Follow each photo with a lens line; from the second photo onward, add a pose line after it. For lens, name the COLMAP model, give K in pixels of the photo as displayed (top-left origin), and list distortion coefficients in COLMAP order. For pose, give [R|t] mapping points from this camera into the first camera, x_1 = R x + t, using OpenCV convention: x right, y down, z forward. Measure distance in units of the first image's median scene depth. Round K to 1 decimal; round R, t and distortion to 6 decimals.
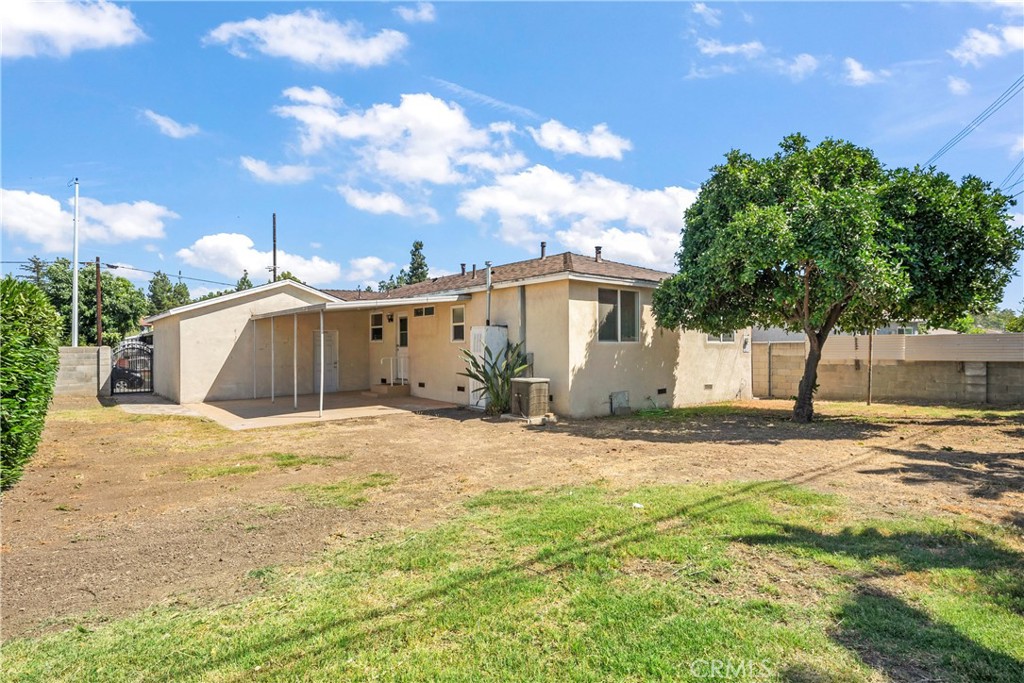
lens RADIAL K [[520.5, 0, 512.0], [0, 520.5, 341.5], [0, 0, 1]] dist [-0.001392, -0.000348]
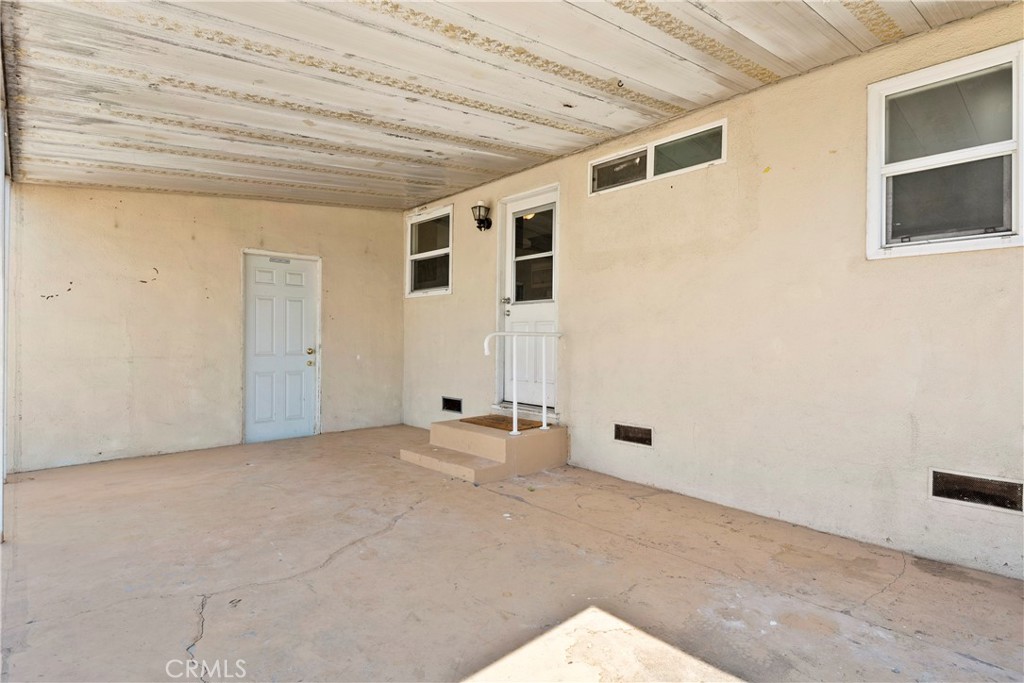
lens RADIAL K [[520.5, 0, 512.0], [0, 520.5, 341.5], [0, 0, 1]] dist [-0.001392, -0.000348]
pose [[0.999052, 0.013585, 0.041354, -0.241054], [-0.014146, 0.999811, 0.013326, 0.030679], [-0.041165, -0.013898, 0.999056, 0.705160]]
